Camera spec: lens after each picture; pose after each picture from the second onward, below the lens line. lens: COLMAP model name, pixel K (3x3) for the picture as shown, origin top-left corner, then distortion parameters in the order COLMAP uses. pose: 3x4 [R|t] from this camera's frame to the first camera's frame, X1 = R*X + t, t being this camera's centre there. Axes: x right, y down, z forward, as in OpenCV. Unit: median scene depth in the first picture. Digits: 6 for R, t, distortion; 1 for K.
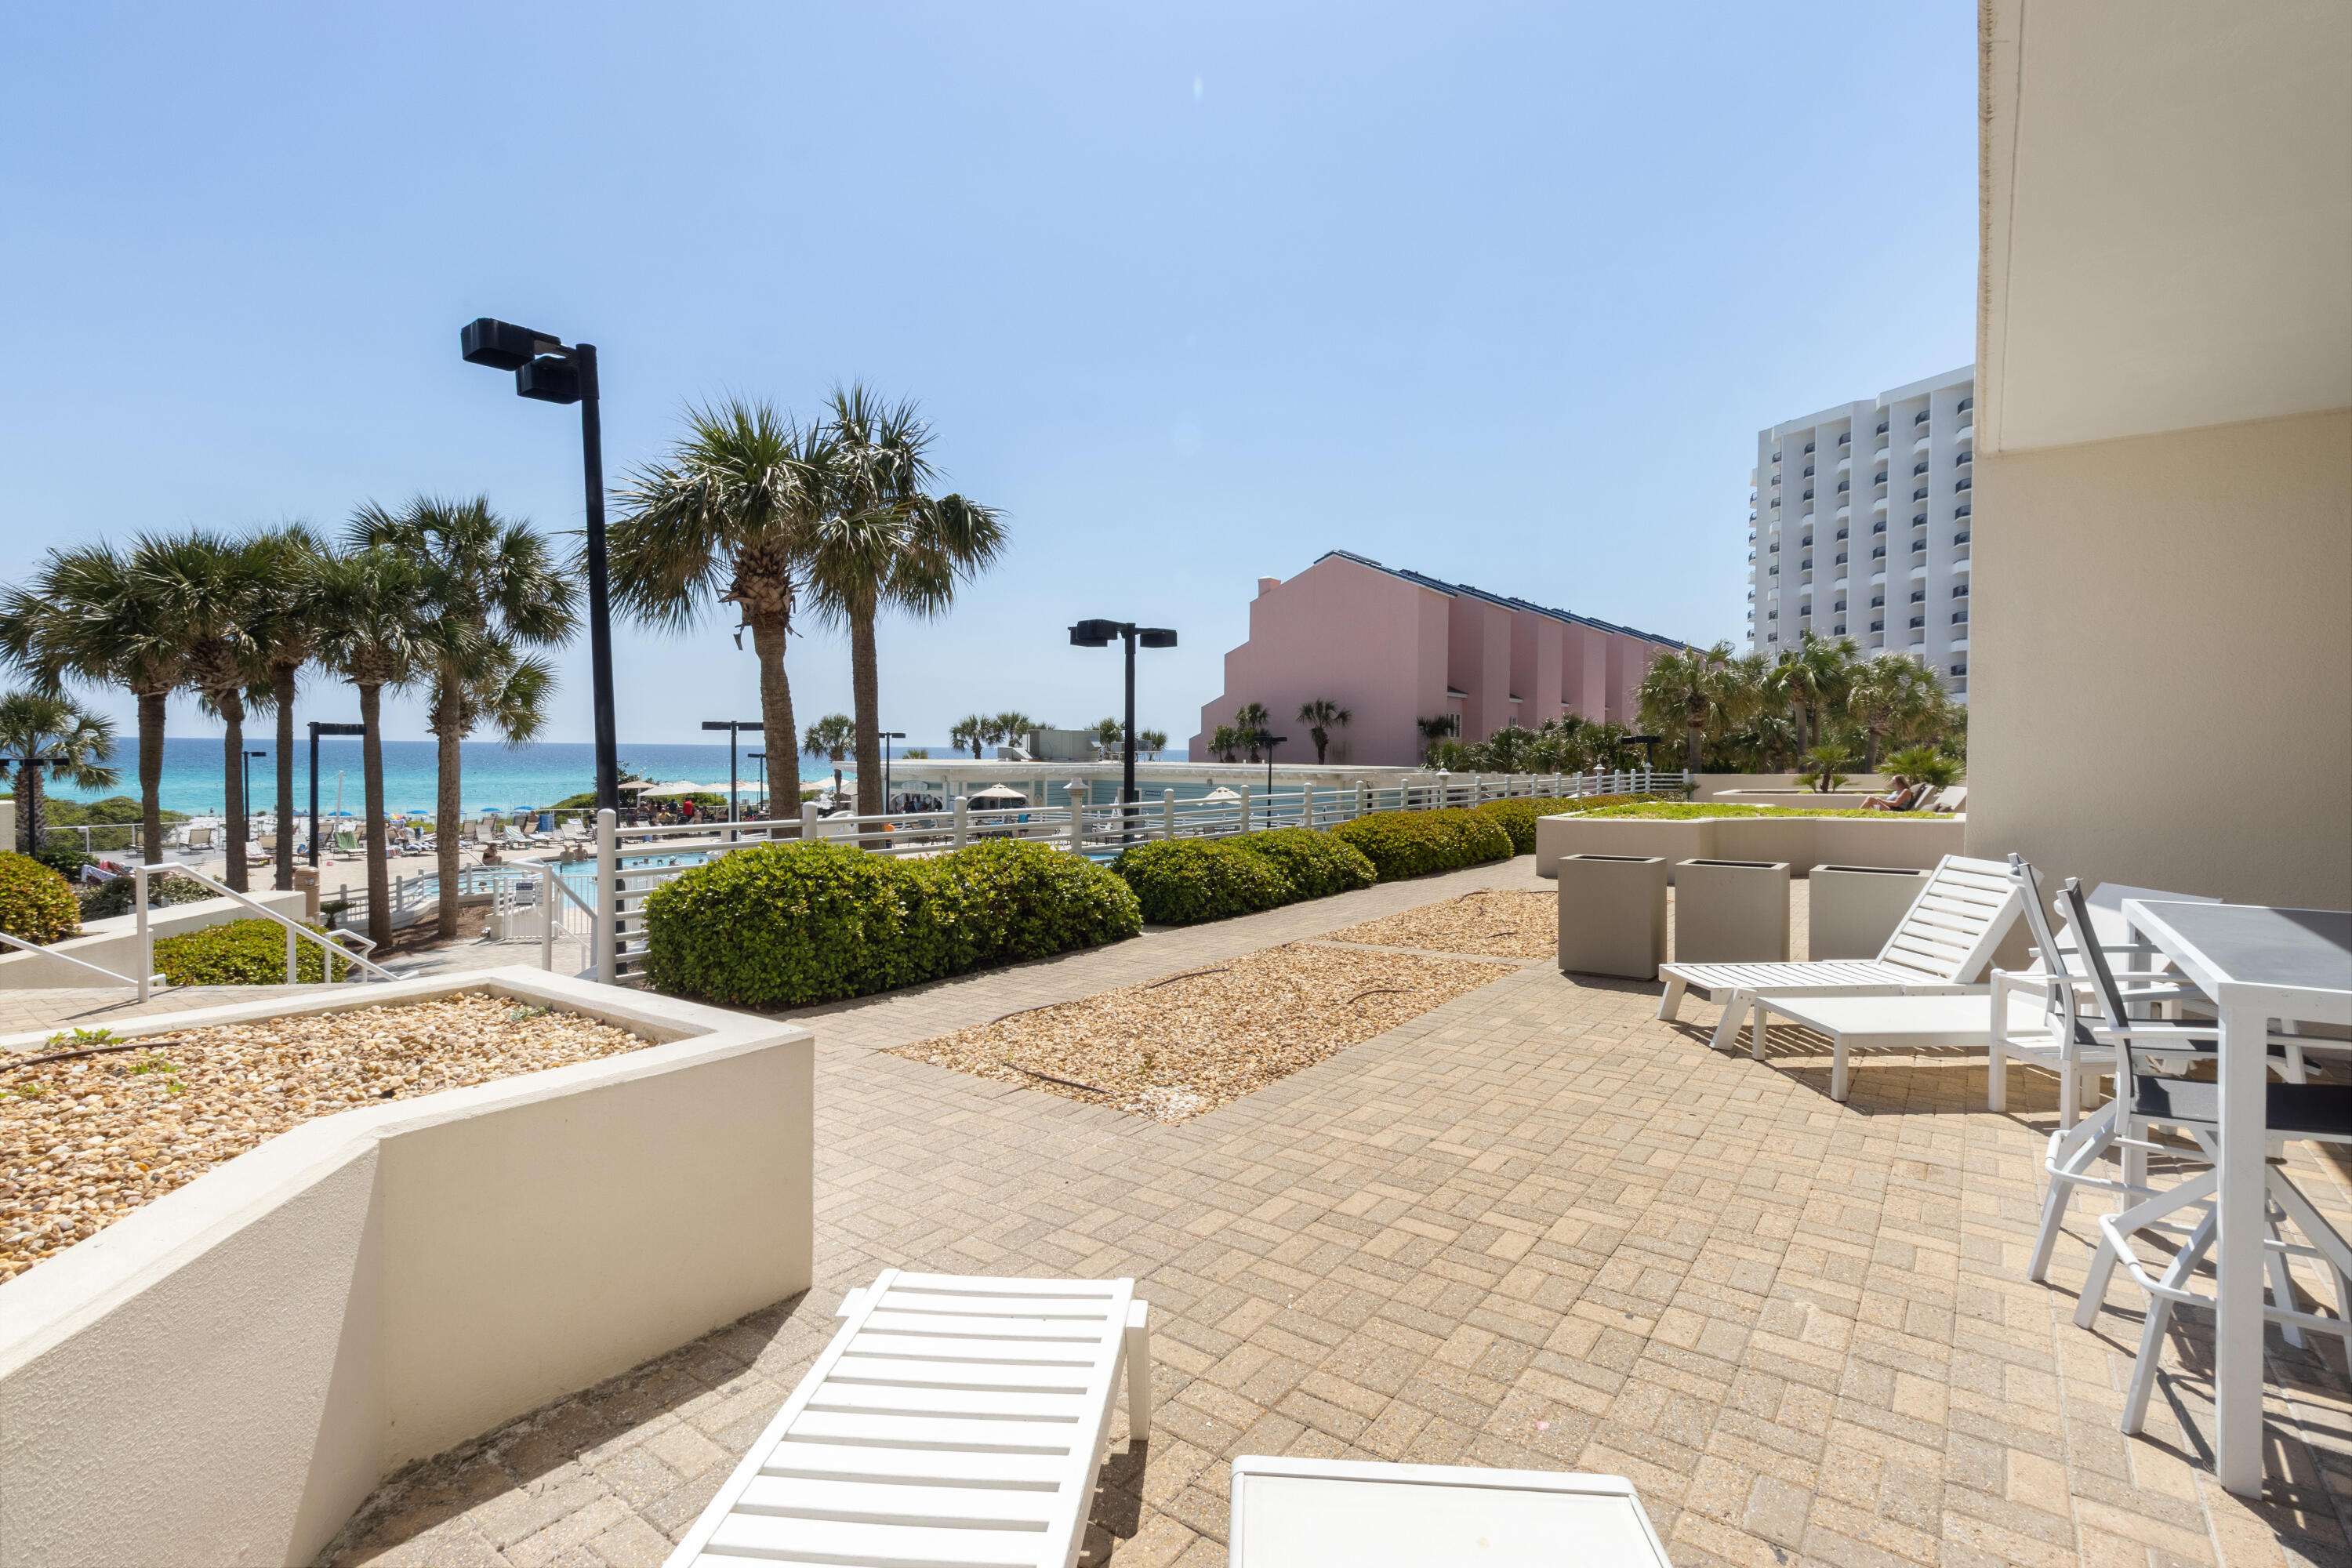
lens RADIAL K [[1074.8, 0, 1189.0], [0, 1074.8, 769.3], [0, 0, 1]] dist [-0.001404, 0.000311]
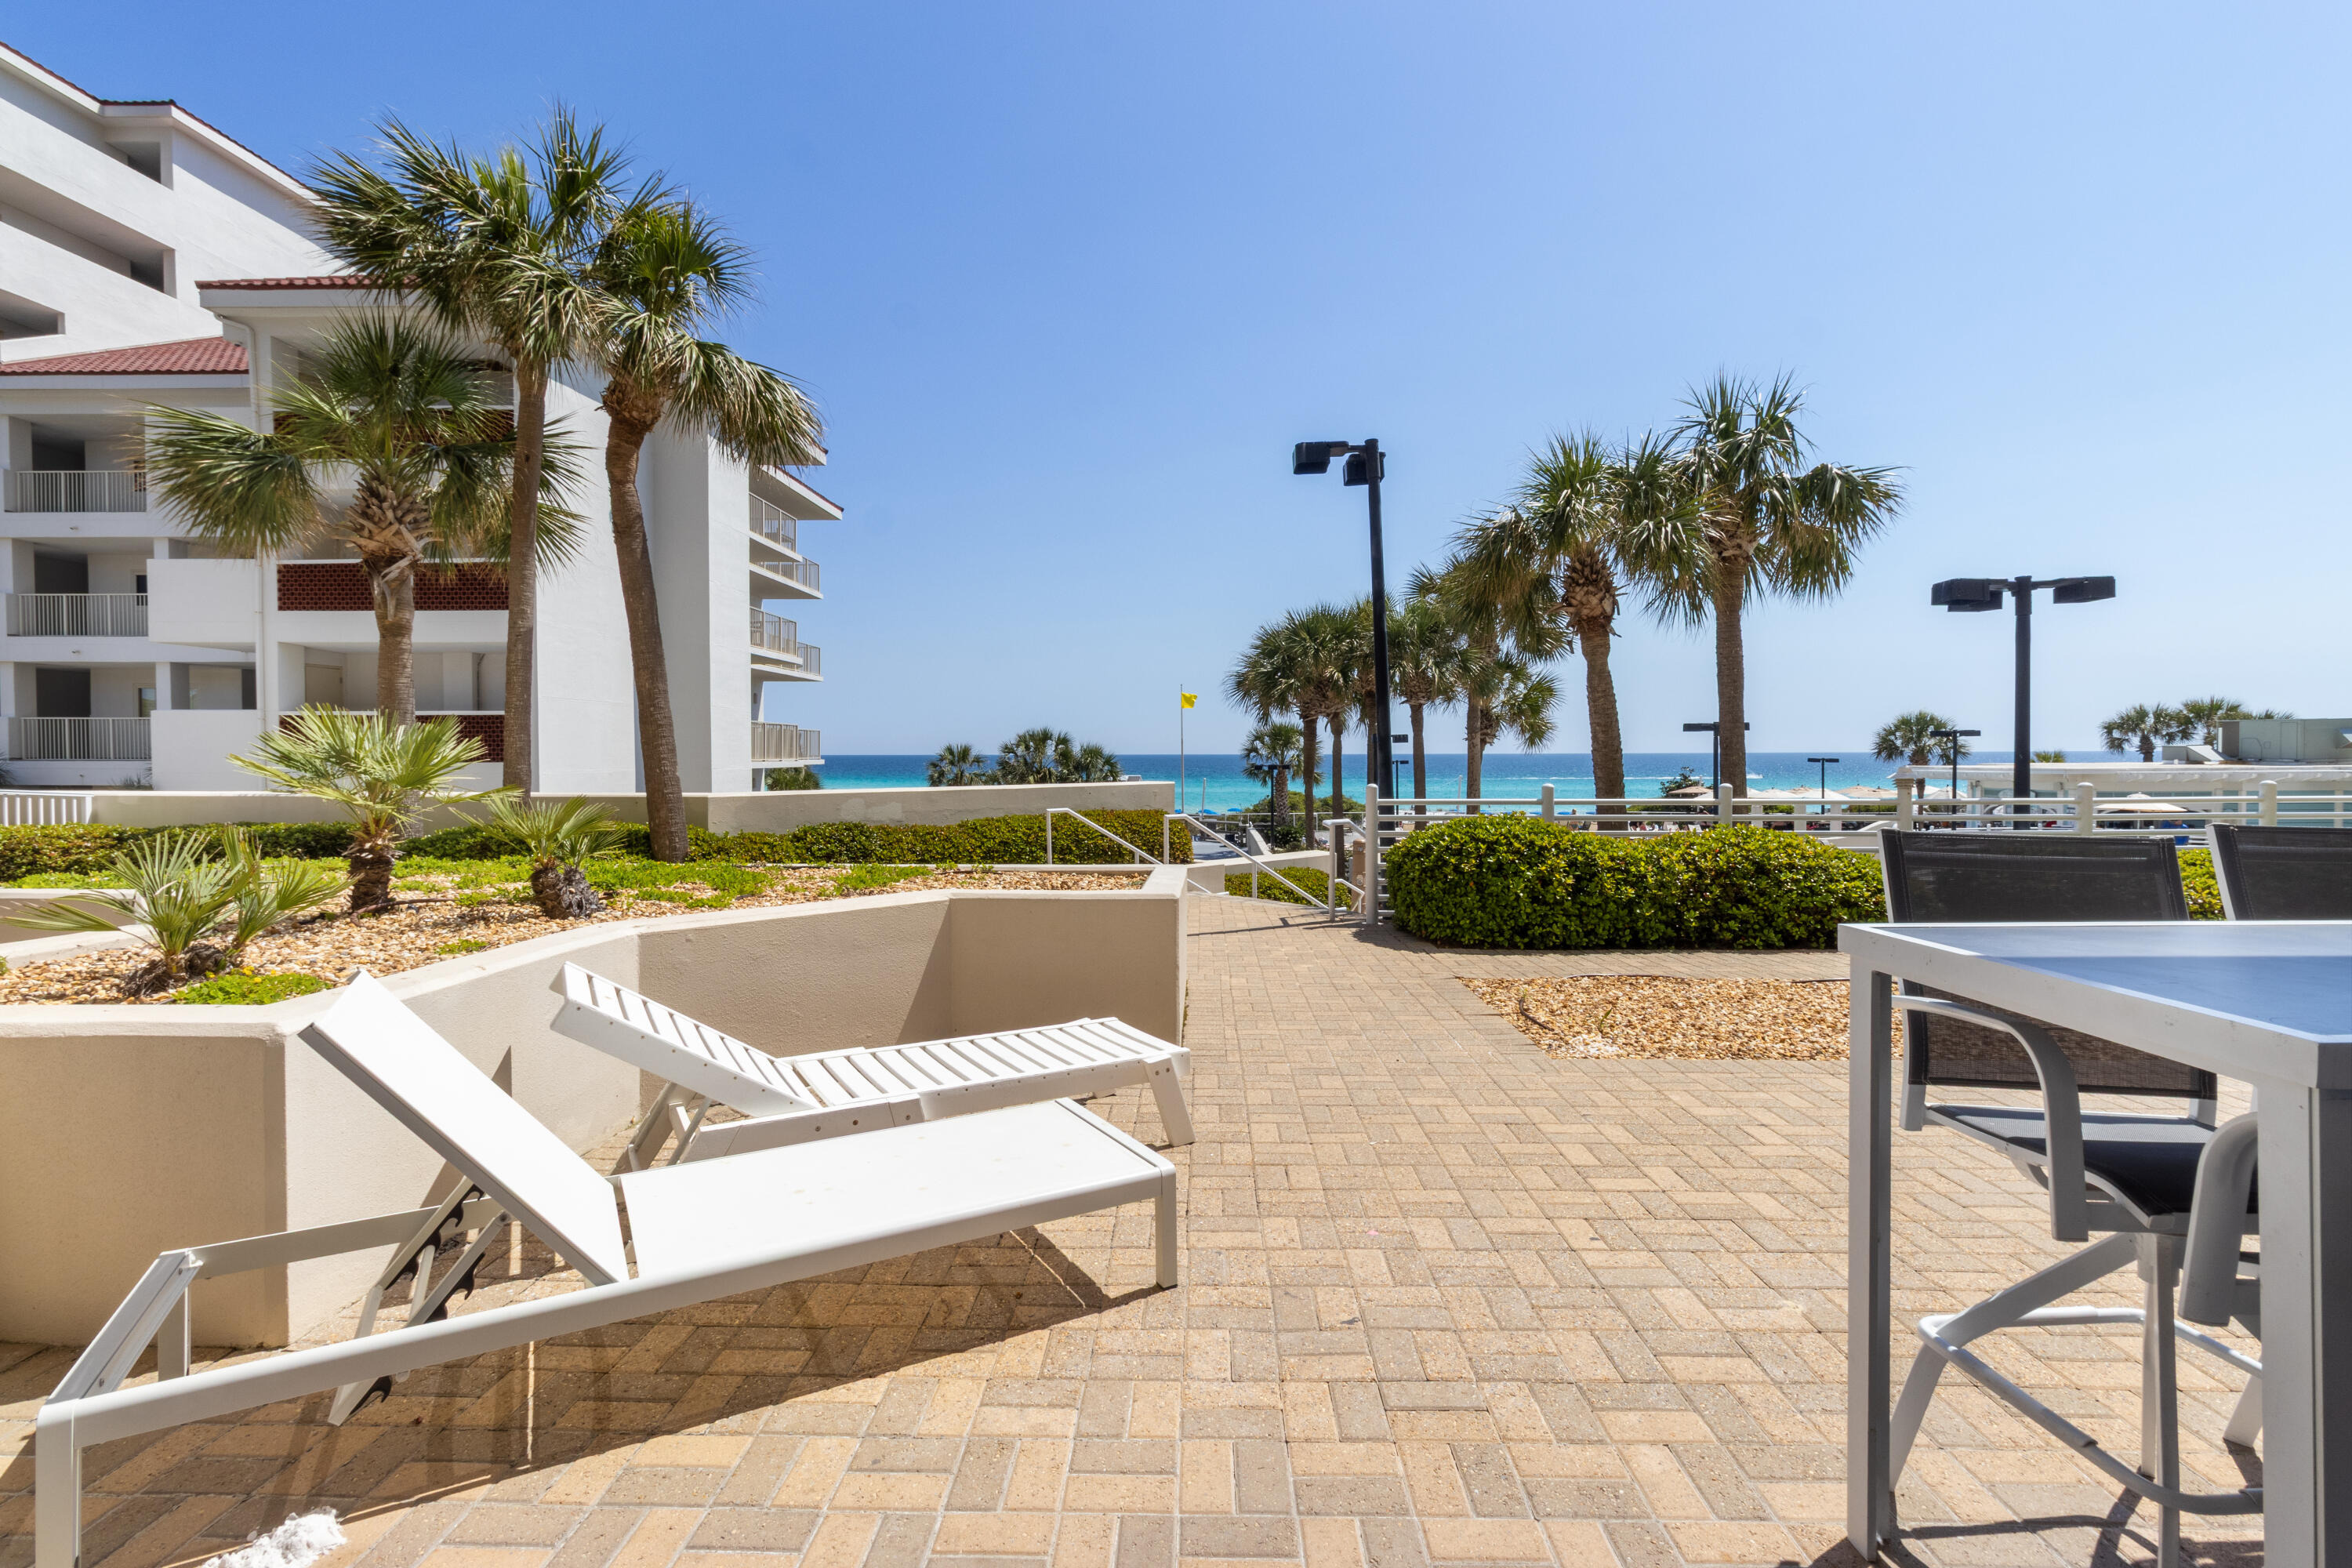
lens RADIAL K [[1074.8, 0, 1177.4], [0, 1074.8, 782.4], [0, 0, 1]] dist [-0.001404, 0.000311]
pose [[0.574250, 0.007021, -0.818650, 0.236135], [-0.003333, 0.999975, 0.006238, 0.015230], [0.818673, -0.000854, 0.574259, 0.018402]]
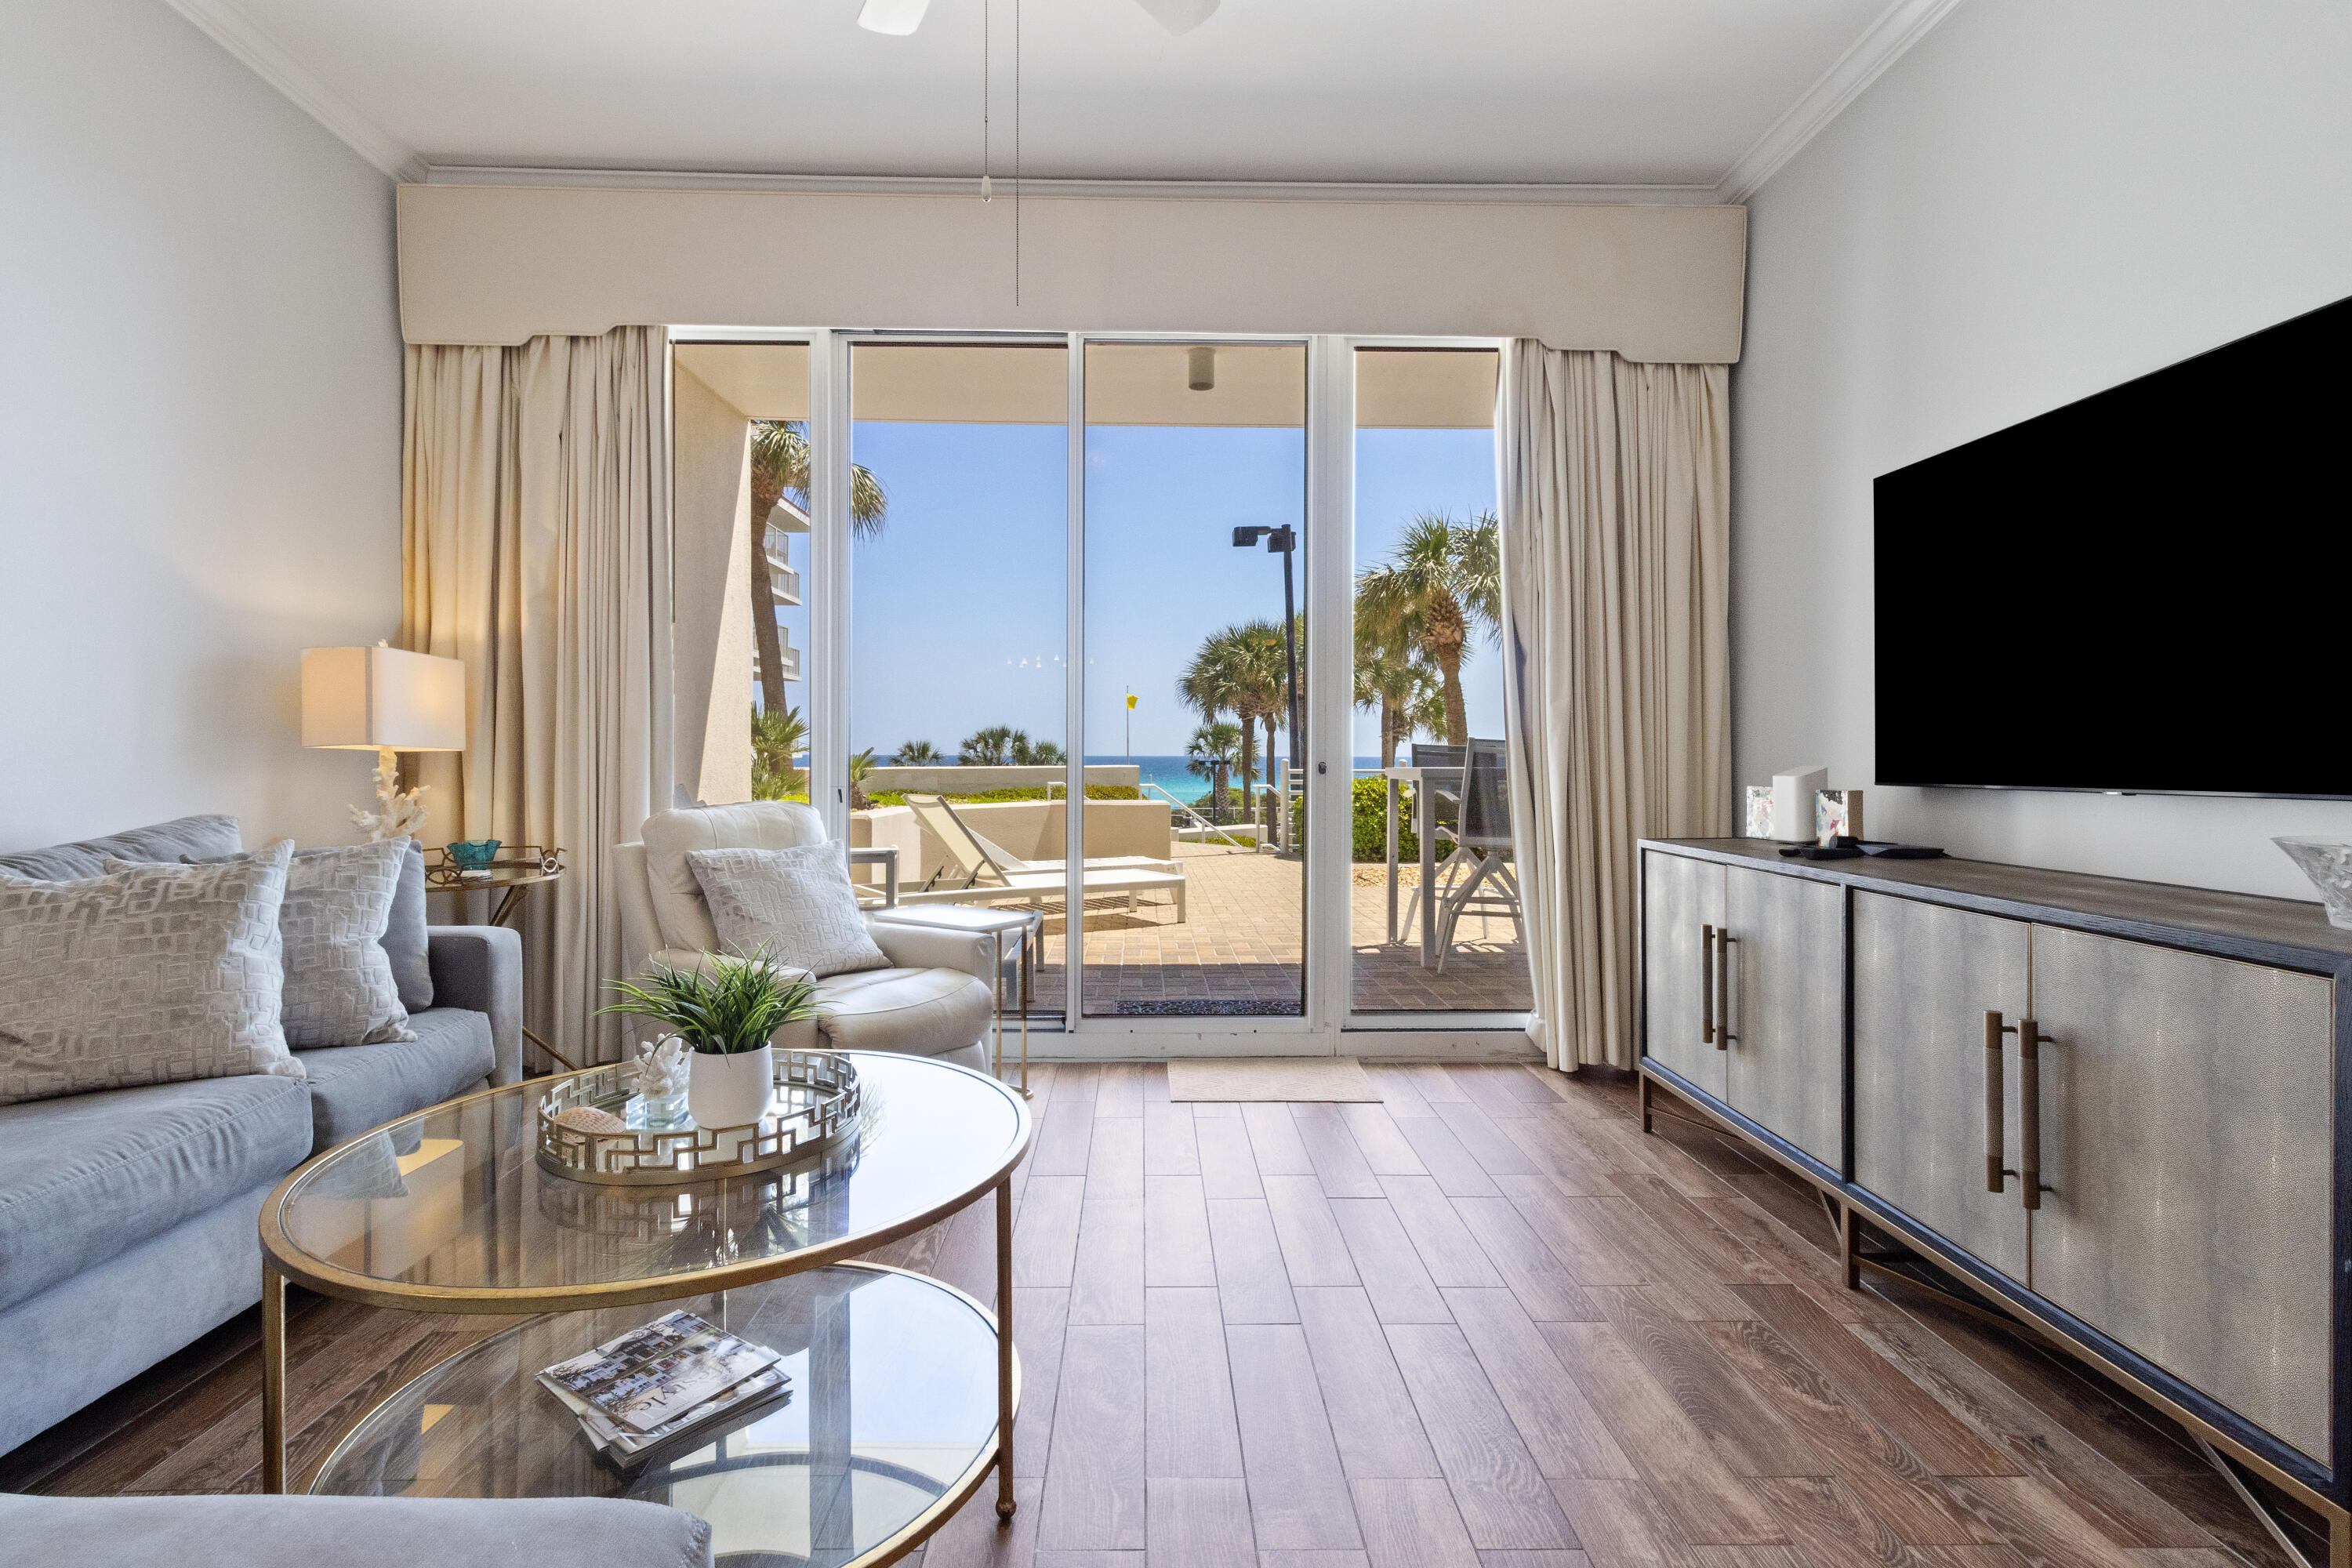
lens RADIAL K [[1074.8, 0, 1180.6], [0, 1074.8, 767.0], [0, 0, 1]] dist [-0.001404, 0.000311]
pose [[0.620645, -0.003113, -0.784085, 0.503428], [-0.006893, 0.999932, -0.009426, 0.040351], [0.784061, 0.011255, 0.620581, -0.212675]]
